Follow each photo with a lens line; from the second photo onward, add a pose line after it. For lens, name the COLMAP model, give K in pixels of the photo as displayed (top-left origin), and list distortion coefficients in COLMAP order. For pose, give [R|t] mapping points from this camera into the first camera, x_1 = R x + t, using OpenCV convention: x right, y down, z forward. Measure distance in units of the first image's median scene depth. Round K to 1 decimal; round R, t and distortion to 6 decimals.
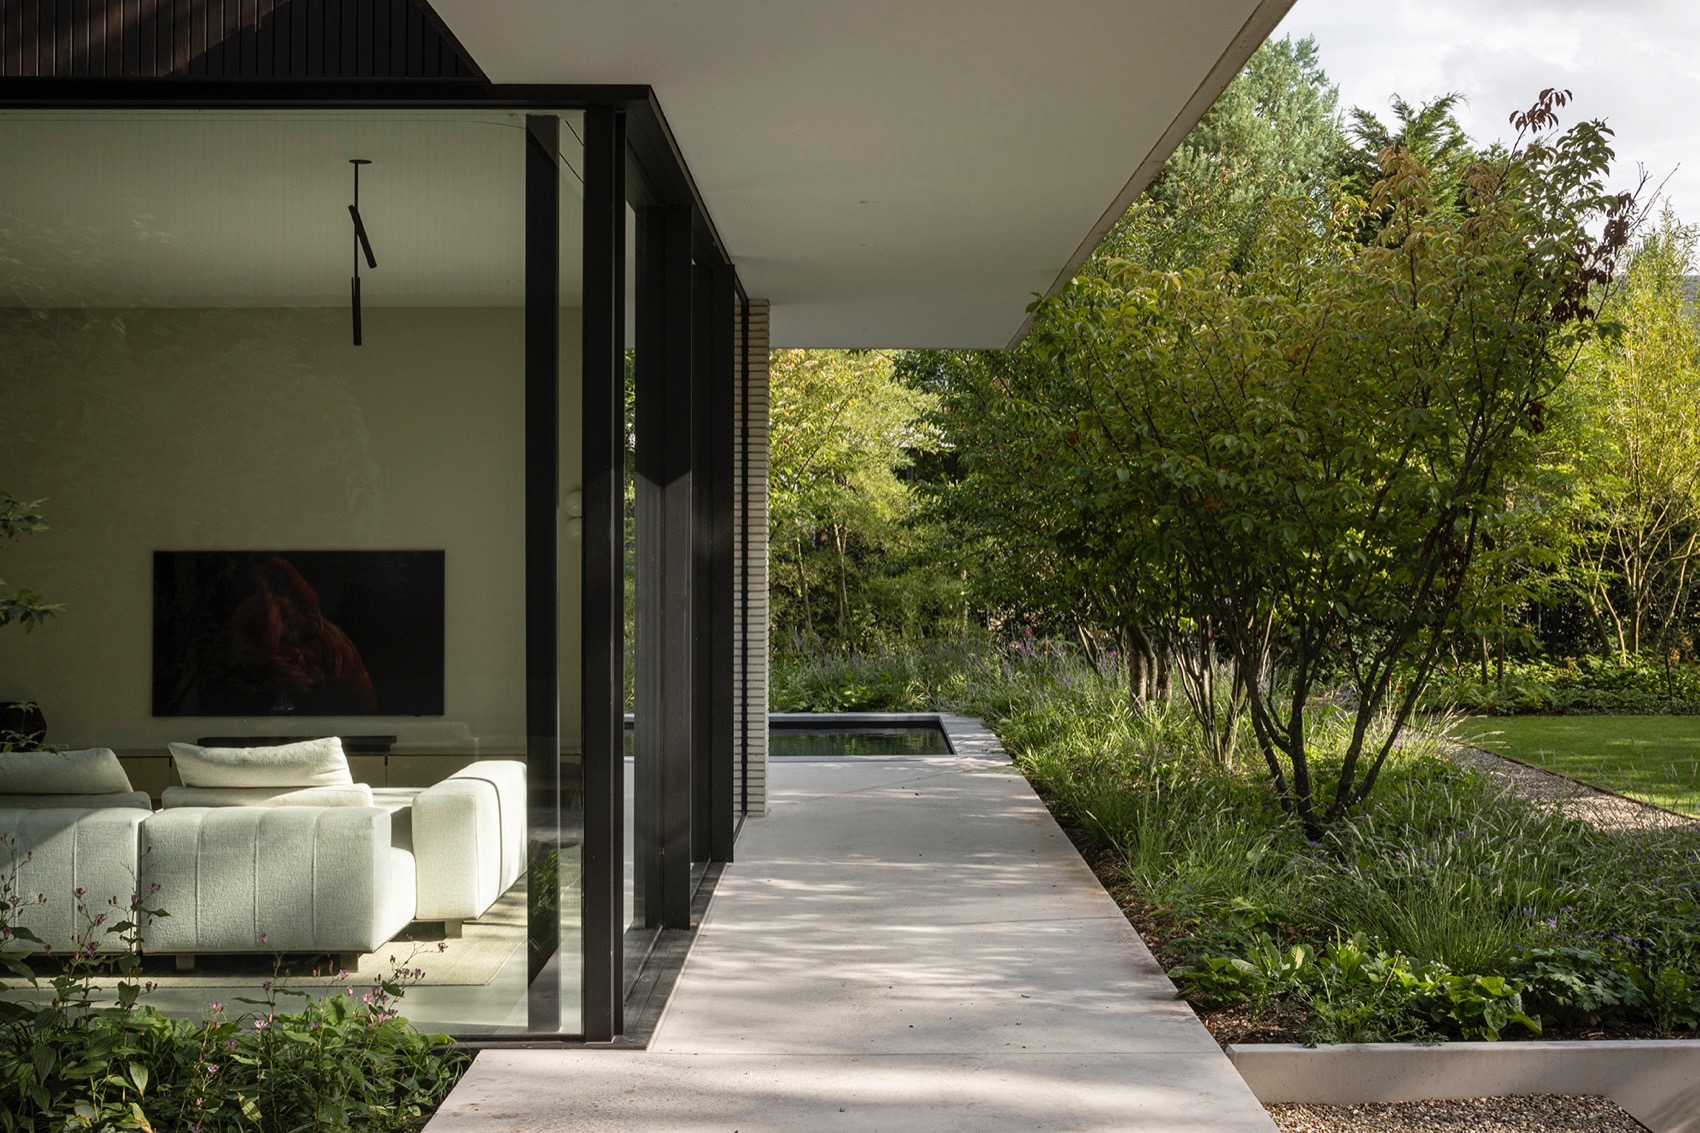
lens RADIAL K [[2173.1, 0, 856.3], [0, 2173.1, 509.8], [0, 0, 1]] dist [0.002024, 0.019425]
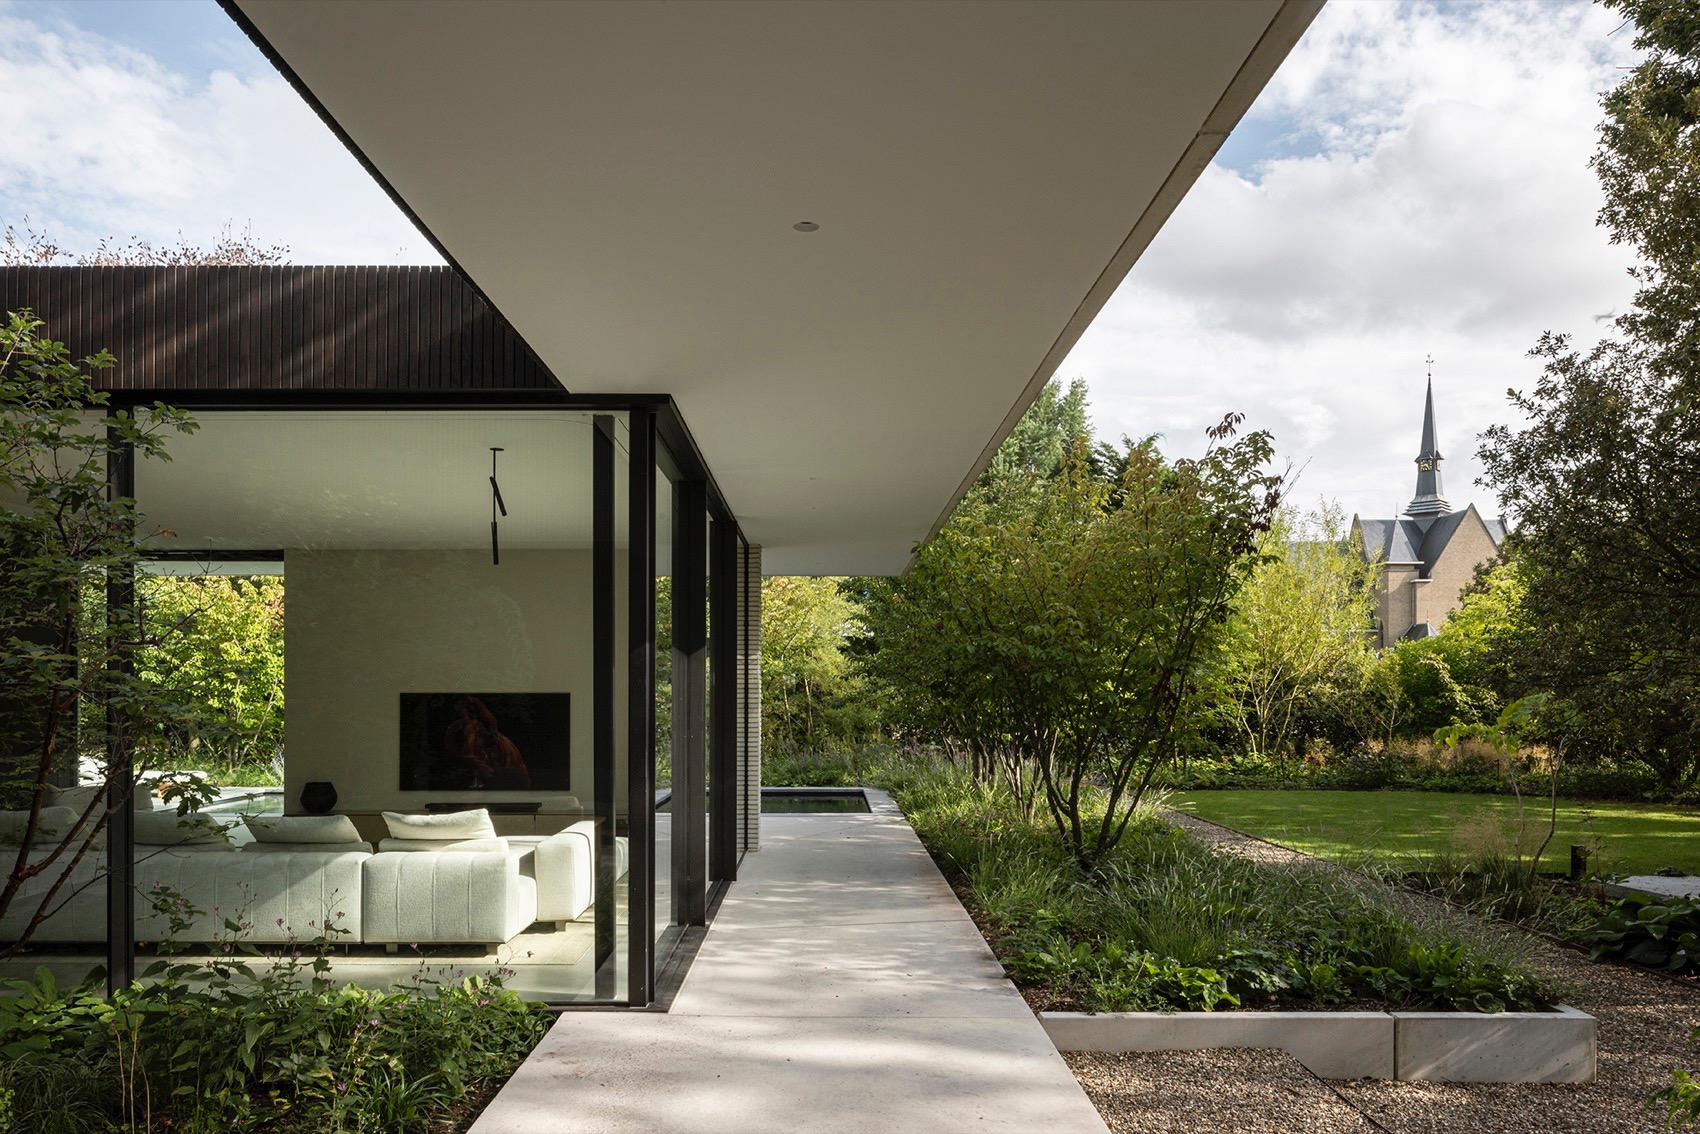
lens RADIAL K [[2345.5, 0, 850.0], [0, 2345.5, 567.0], [0, 0, 1]] dist [-0.005360, -0.012334]
pose [[0.998184, 0.005931, 0.059945, -0.075845], [-0.003810, 0.999365, -0.035435, -0.014357], [-0.060117, 0.035142, 0.997573, -0.774222]]
